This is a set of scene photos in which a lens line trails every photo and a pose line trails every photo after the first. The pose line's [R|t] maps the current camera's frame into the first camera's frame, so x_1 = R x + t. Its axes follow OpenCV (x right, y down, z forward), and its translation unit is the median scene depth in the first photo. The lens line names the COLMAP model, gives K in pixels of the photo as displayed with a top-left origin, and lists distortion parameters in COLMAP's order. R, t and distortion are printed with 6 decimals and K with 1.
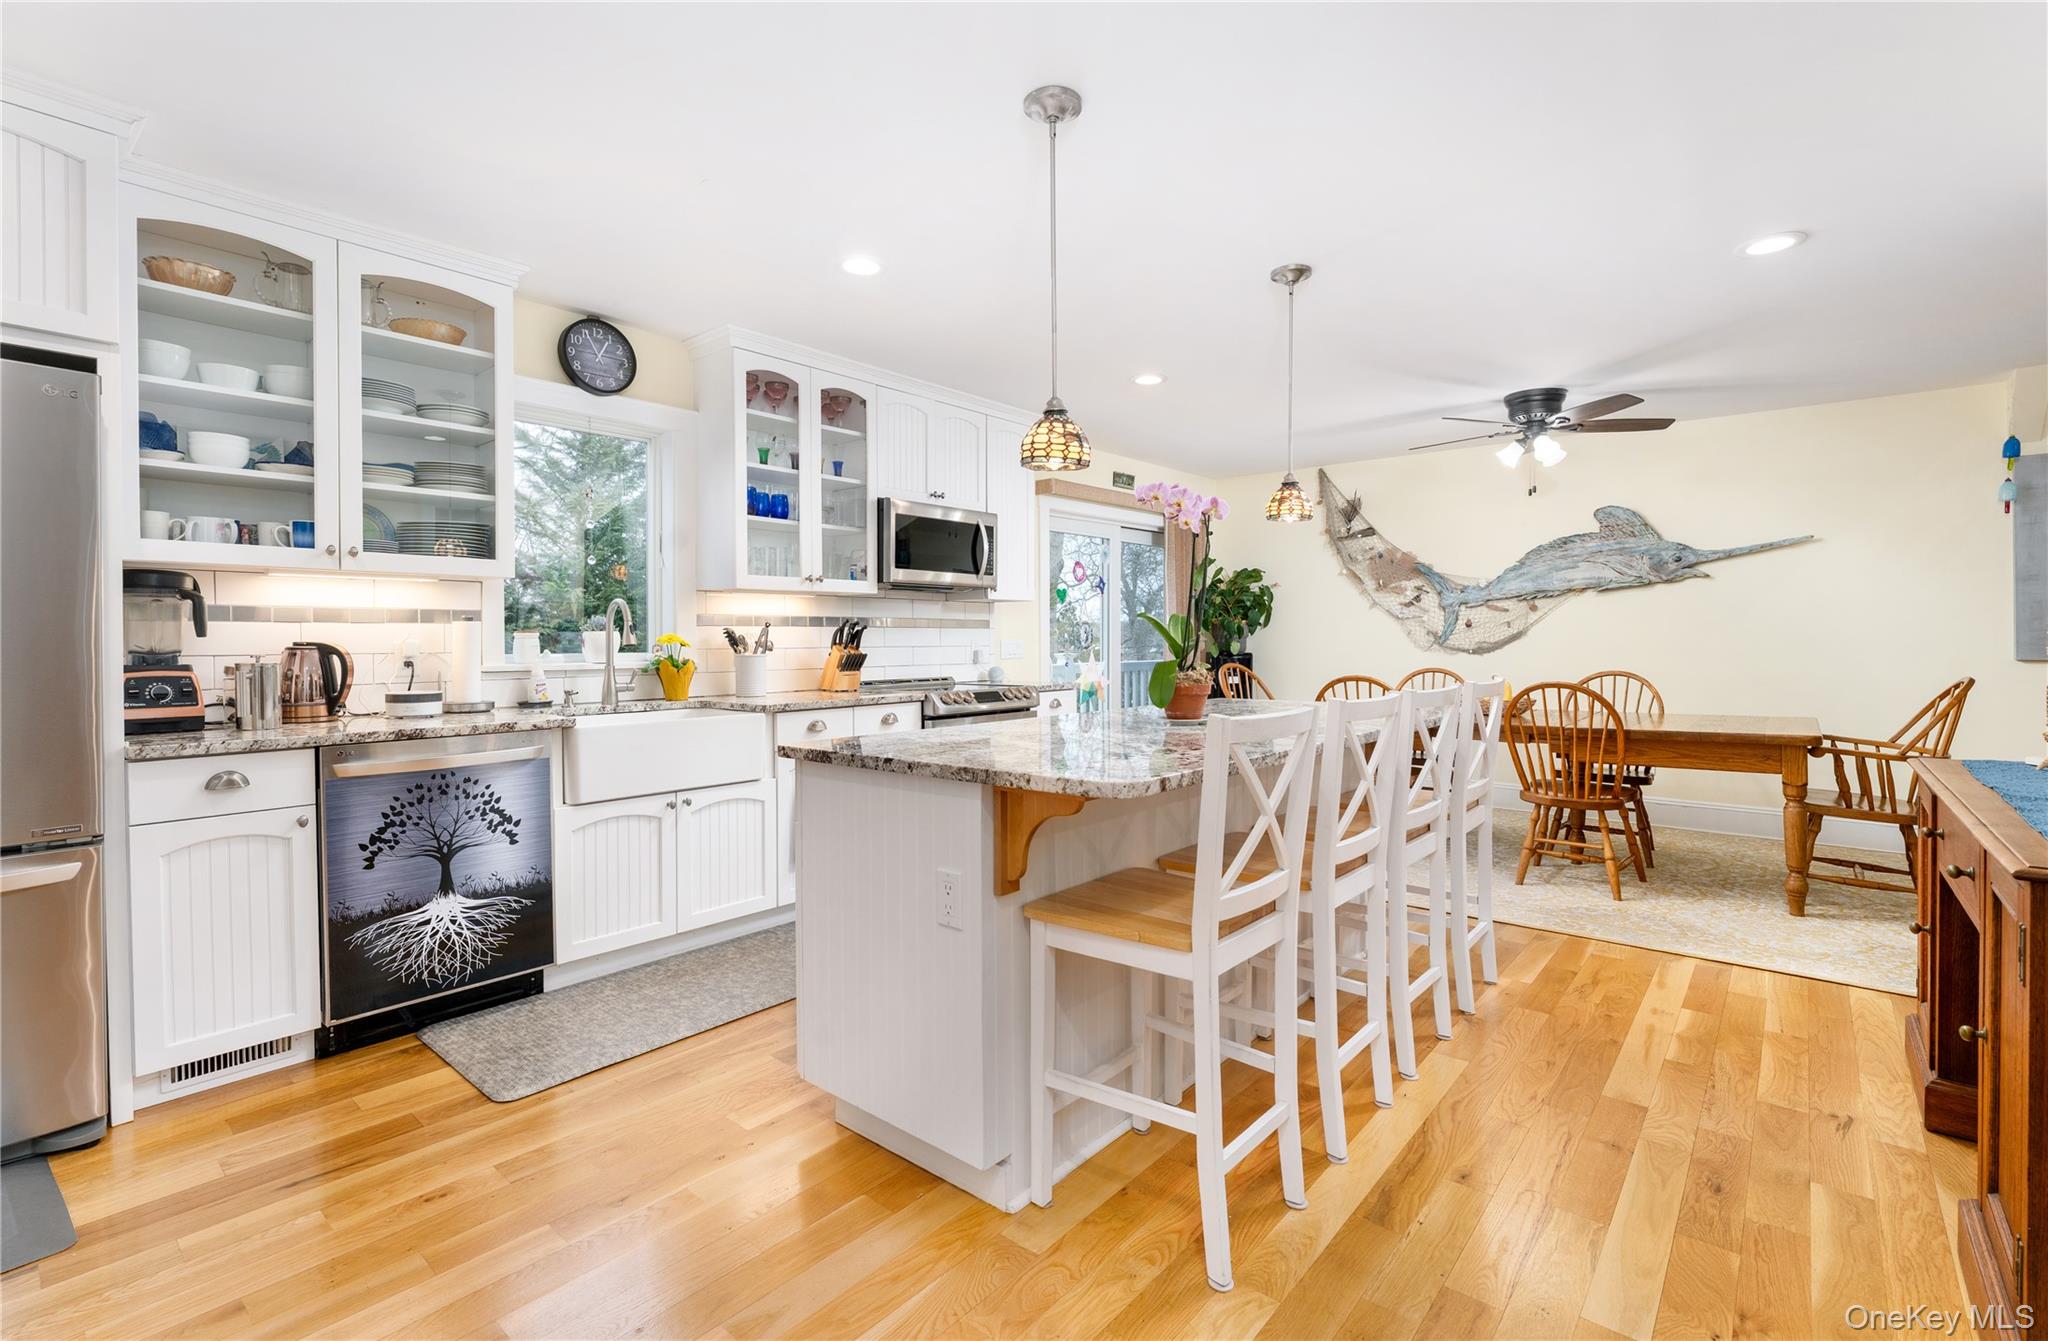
lens RADIAL K [[919.3, 0, 1033.4], [0, 919.3, 649.0], [0, 0, 1]] dist [-0.004742, -0.000402]
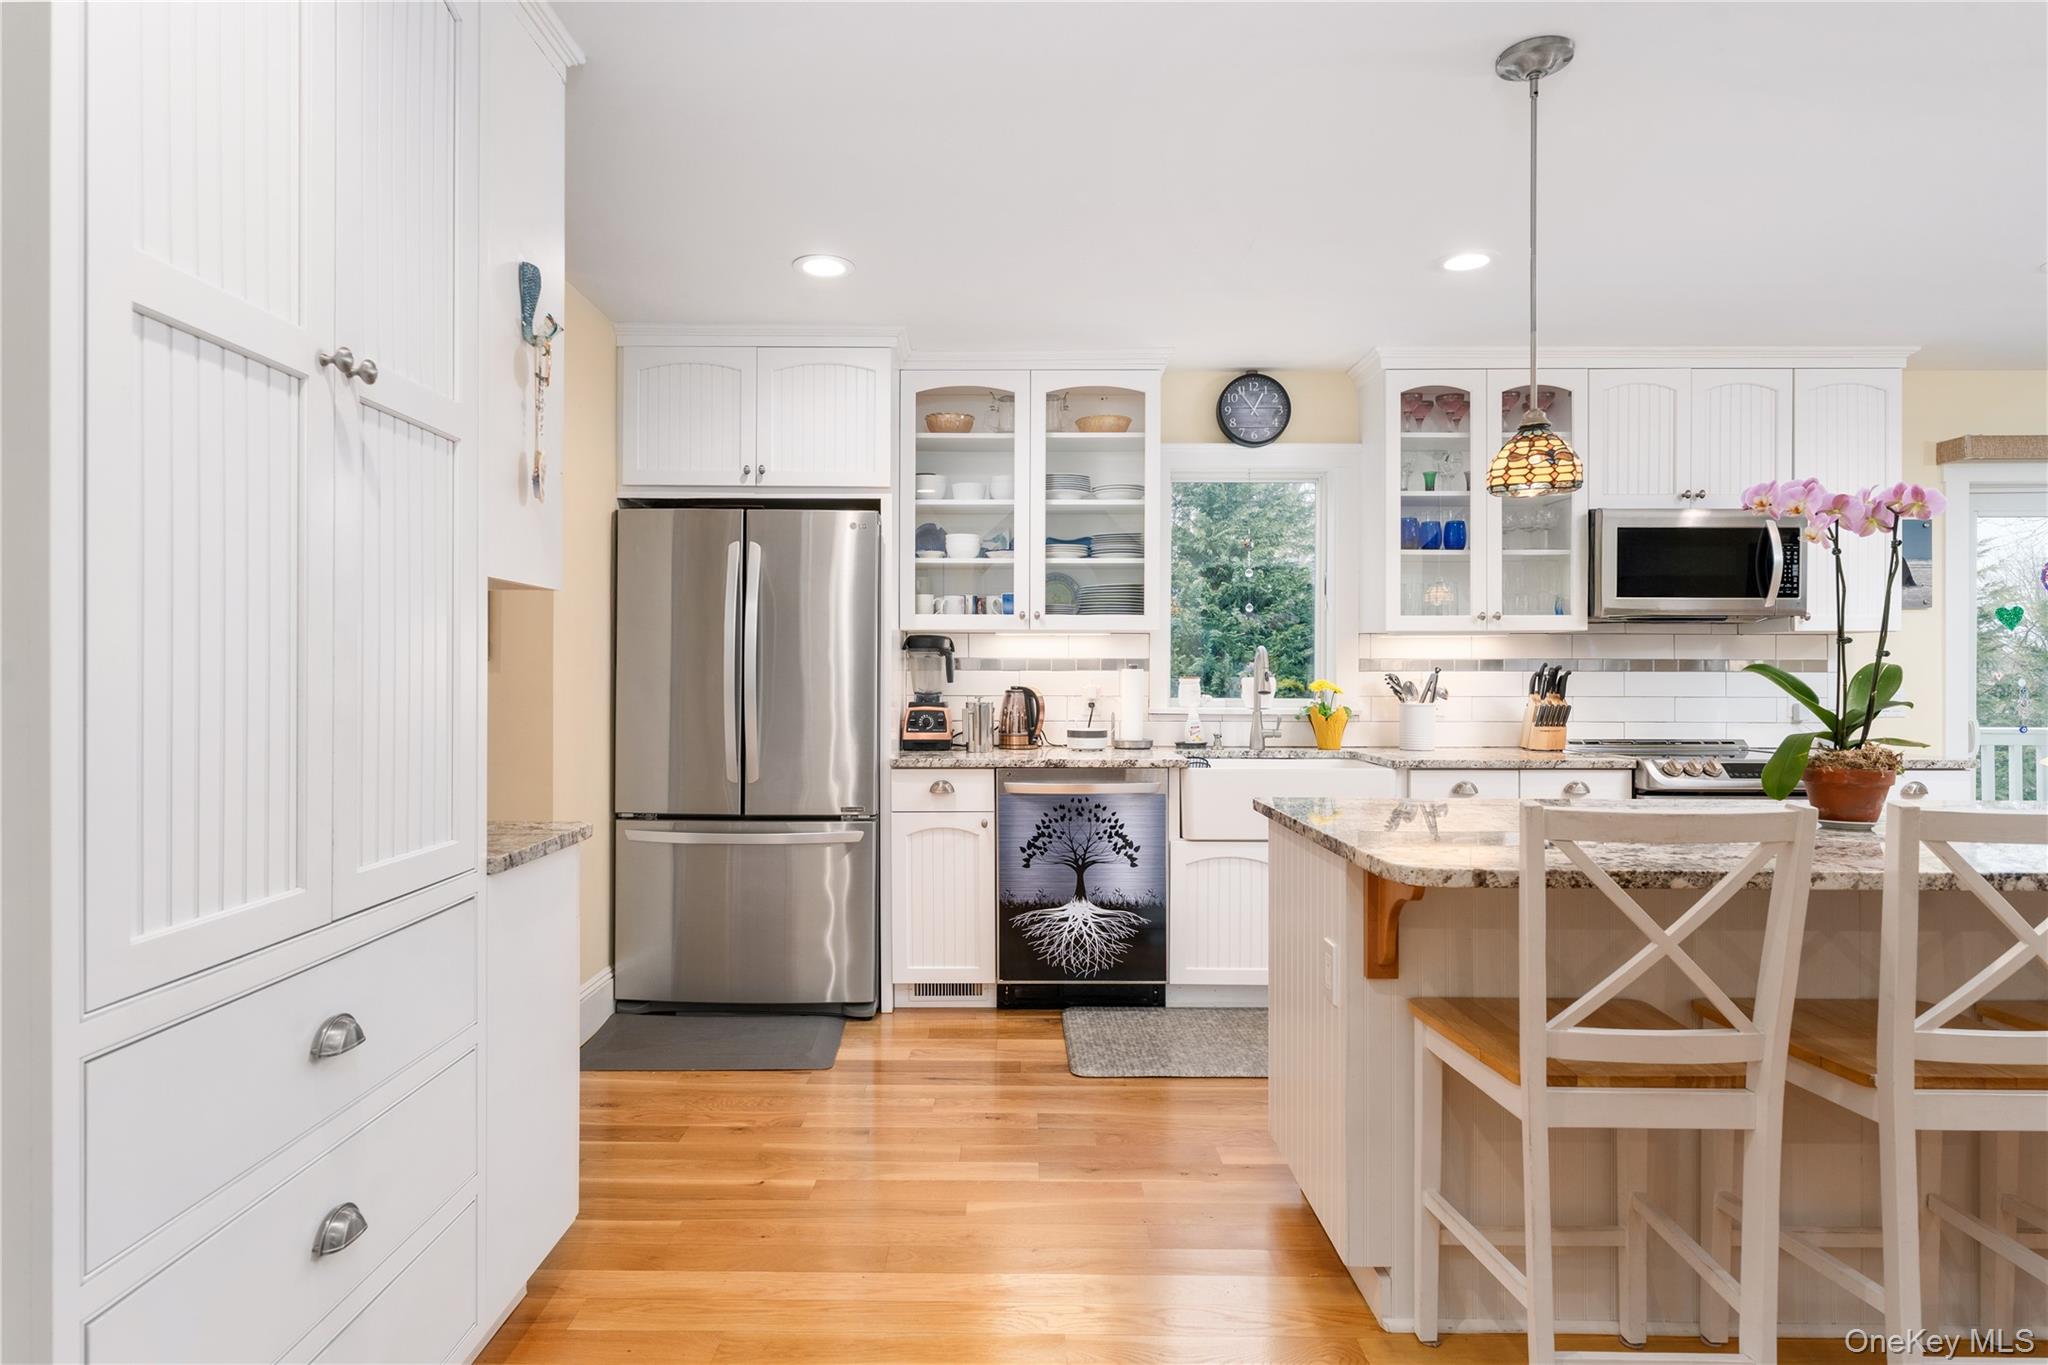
lens RADIAL K [[1095.2, 0, 982.2], [0, 1095.2, 674.8], [0, 0, 1]] dist [0.001153, 0.001508]
pose [[0.632592, 0.006638, -0.774457, 0.353123], [-0.013159, 0.999911, -0.002179, -0.019202], [0.774374, 0.011570, 0.632623, -0.006681]]
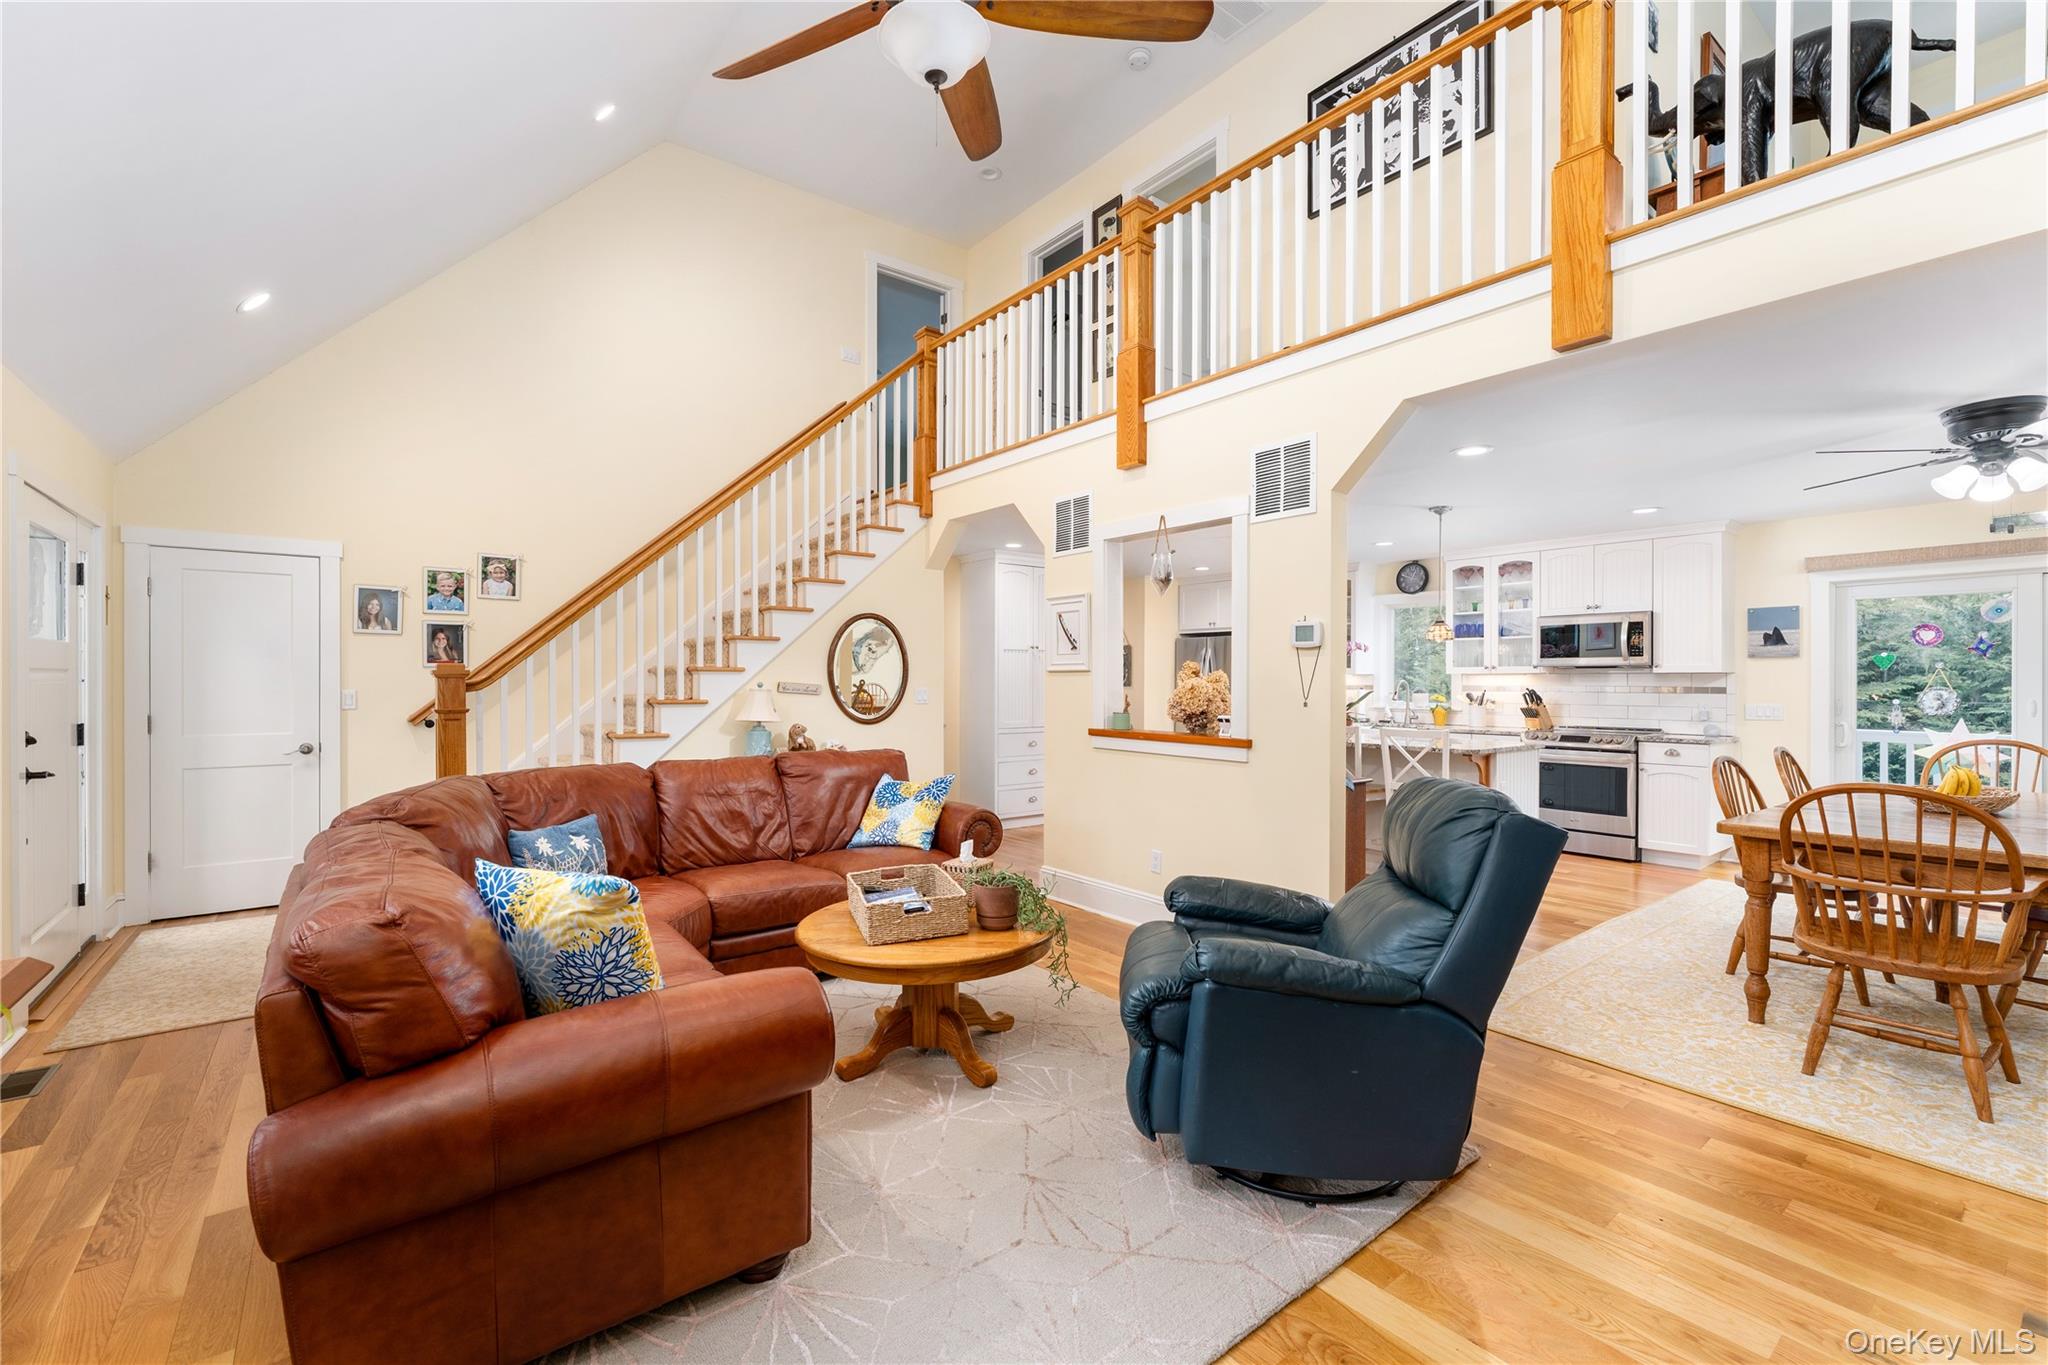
lens RADIAL K [[872.2, 0, 1013.1], [0, 872.2, 684.7], [0, 0, 1]] dist [-0.000586, 0.000199]
pose [[-0.216463, 0.009213, -0.976247, 2.447419], [-0.012763, 0.999843, 0.012265, -0.069211], [0.976207, 0.015114, -0.216312, 0.601467]]
